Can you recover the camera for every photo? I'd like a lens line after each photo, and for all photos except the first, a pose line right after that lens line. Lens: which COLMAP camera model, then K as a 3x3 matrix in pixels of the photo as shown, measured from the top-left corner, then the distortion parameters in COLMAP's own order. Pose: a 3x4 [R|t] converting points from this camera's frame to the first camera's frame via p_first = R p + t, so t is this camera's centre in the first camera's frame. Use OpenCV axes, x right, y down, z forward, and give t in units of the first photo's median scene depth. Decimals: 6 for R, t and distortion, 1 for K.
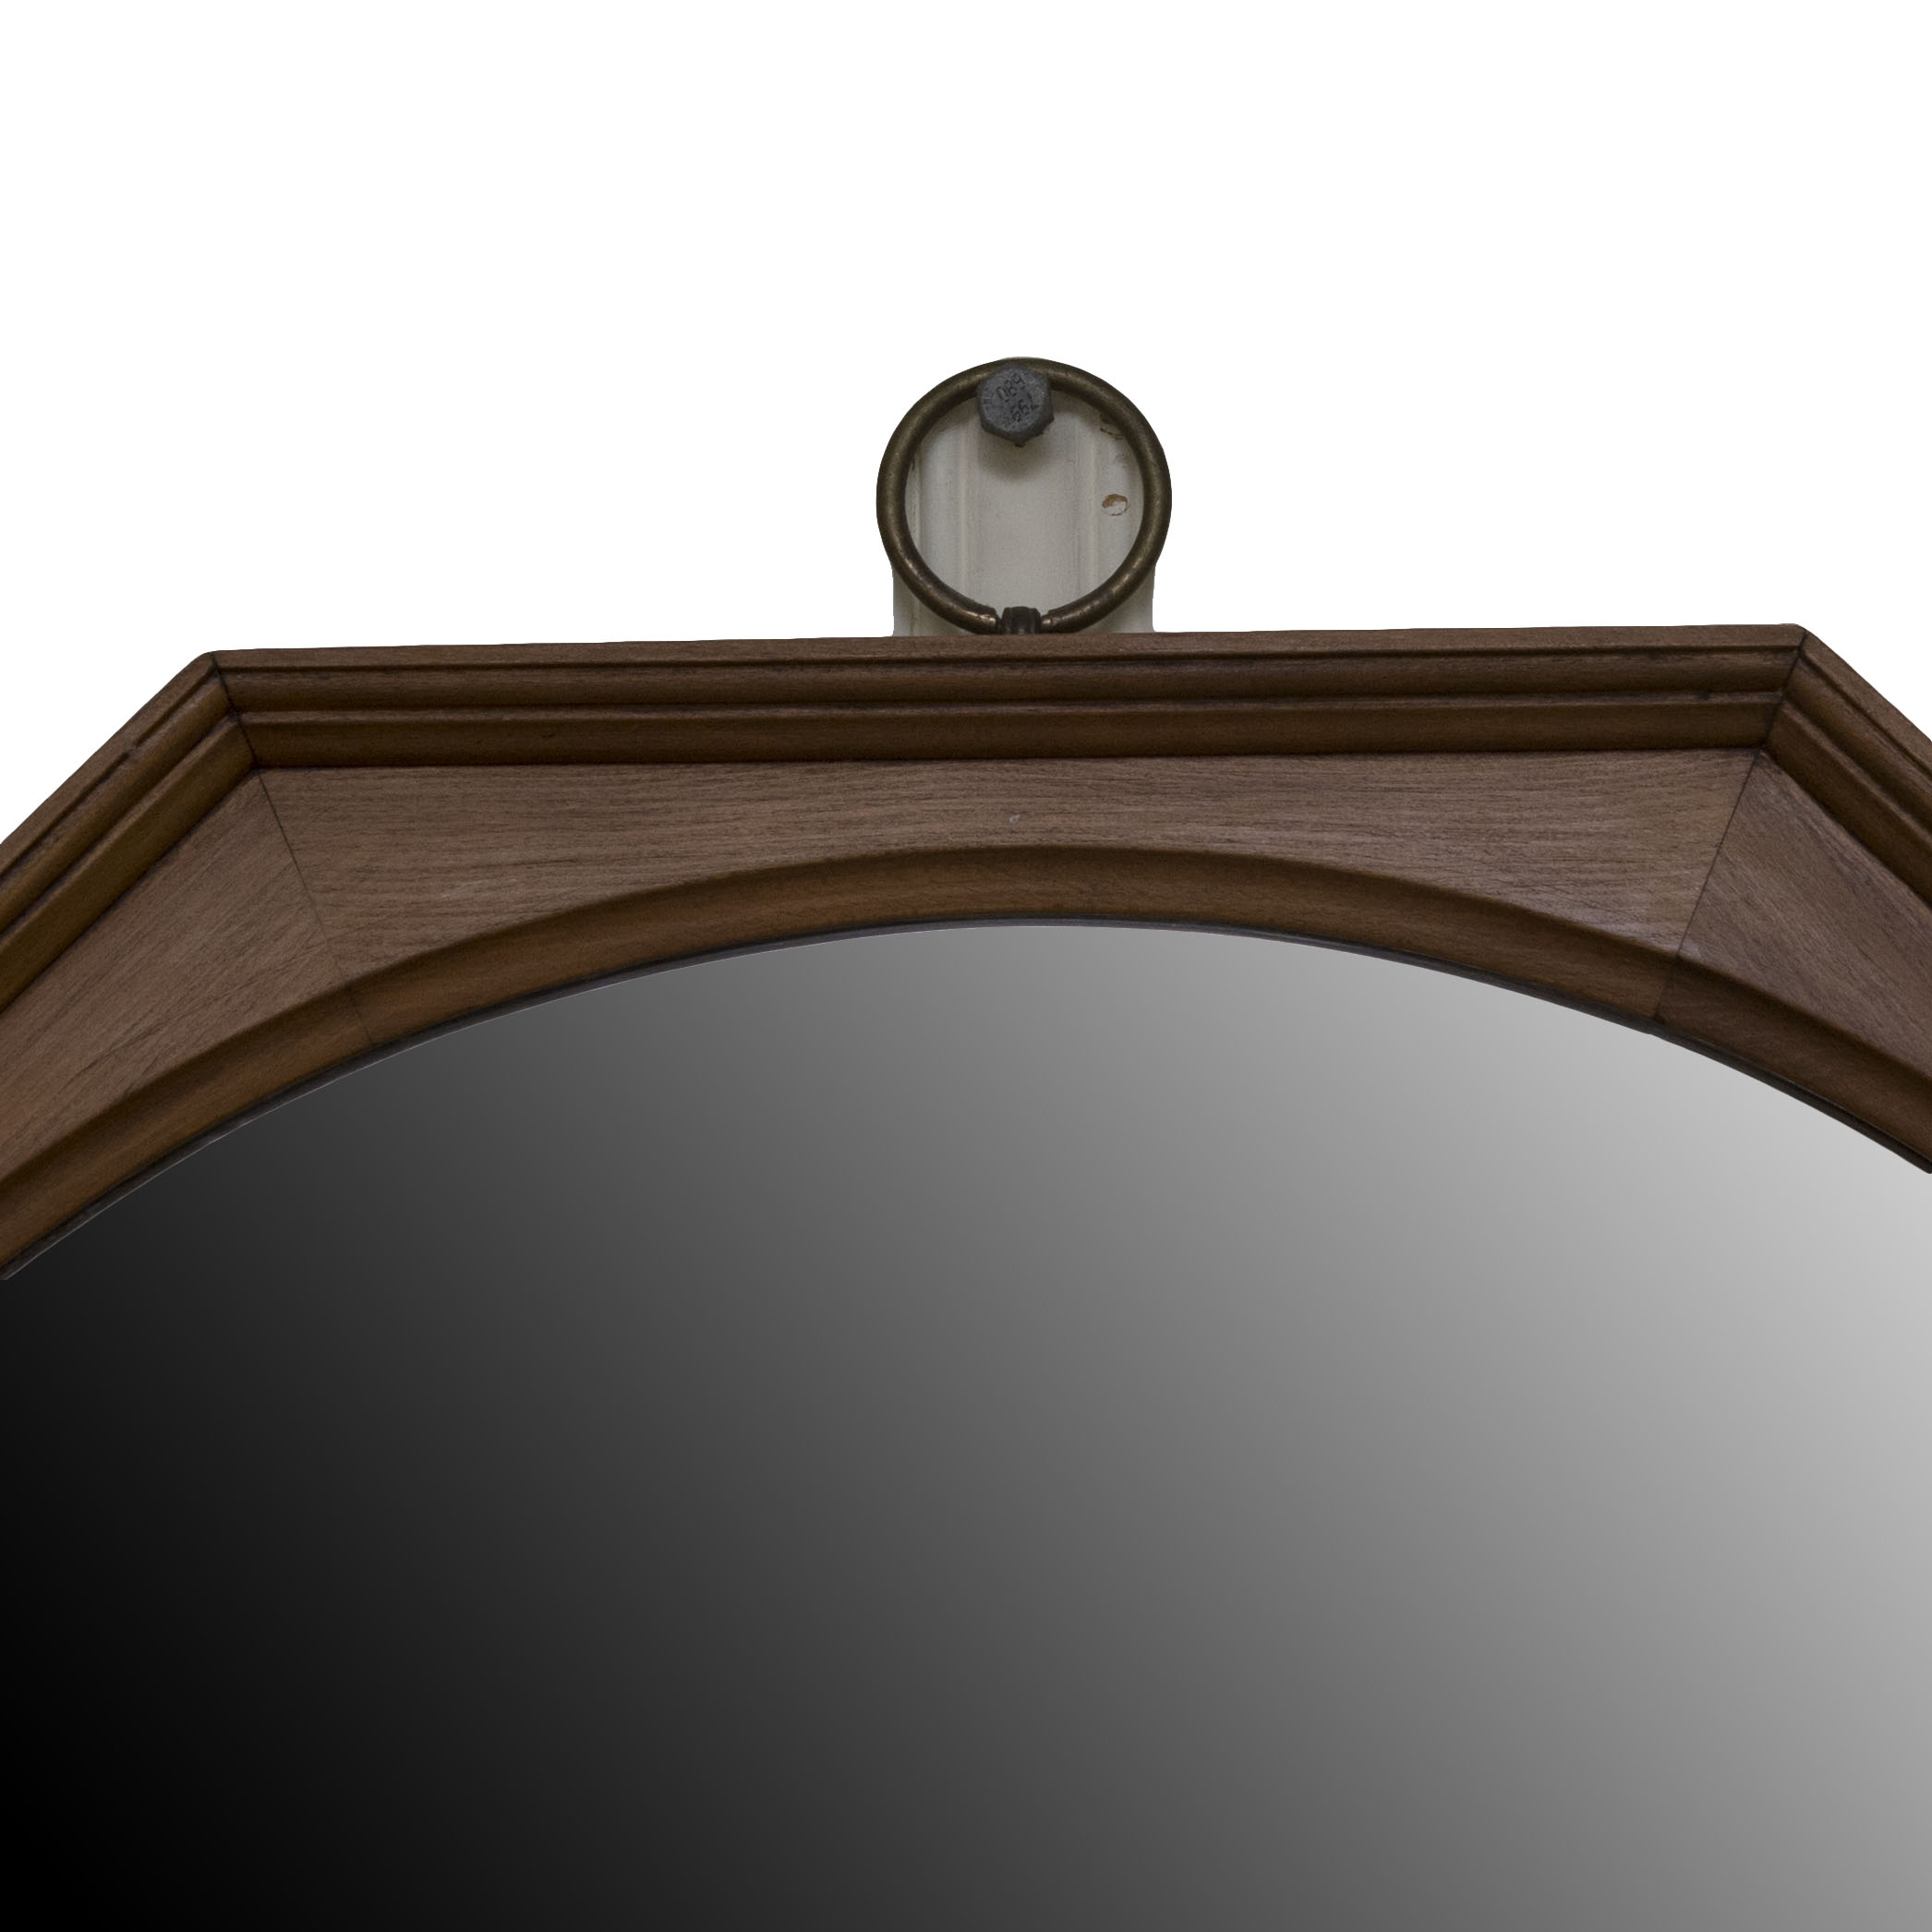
lens RADIAL K [[3900.4, 0, 965.8], [0, 3900.4, 966.1], [0, 0, 1]] dist [-0.025374, 0.000000]
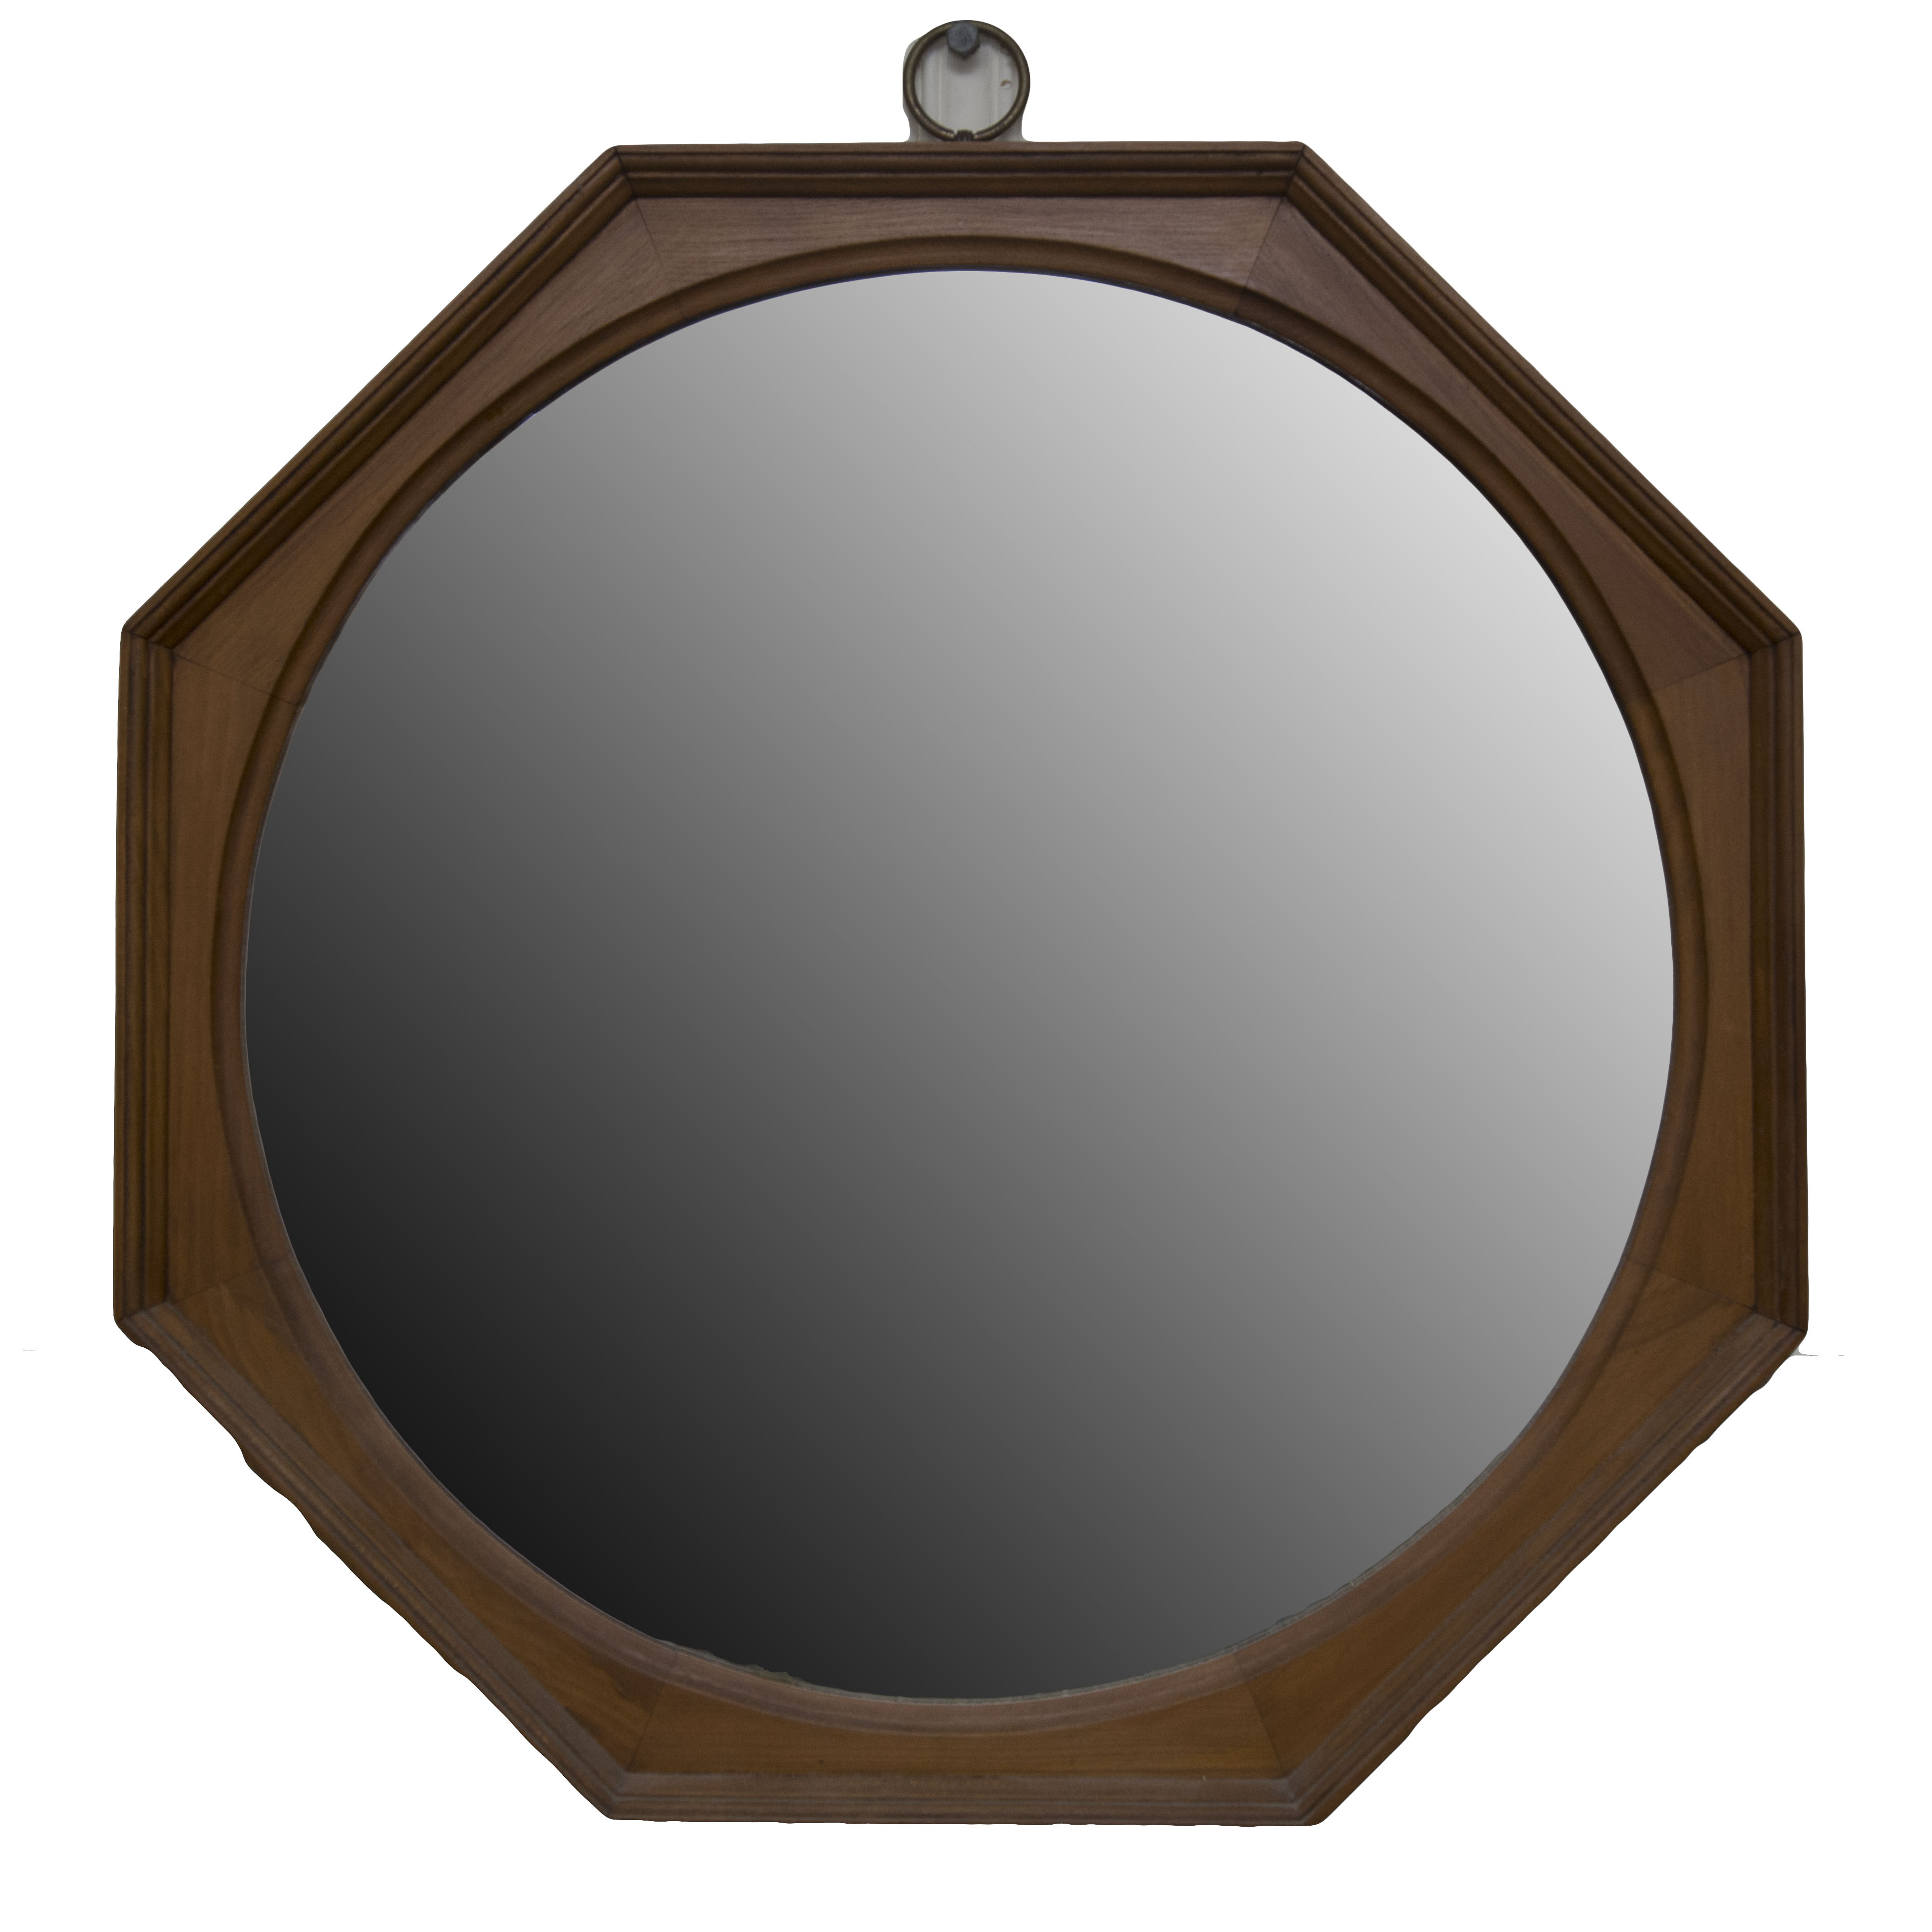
lens RADIAL K [[3611.5, 0, 966.1], [0, 3611.5, 965.7], [0, 0, 1]] dist [0.022972, 0.000000]
pose [[0.999737, 0.007310, 0.021732, -0.028053], [-0.010781, 0.986376, 0.164156, 0.044757], [-0.020236, -0.164347, 0.986195, -1.194889]]
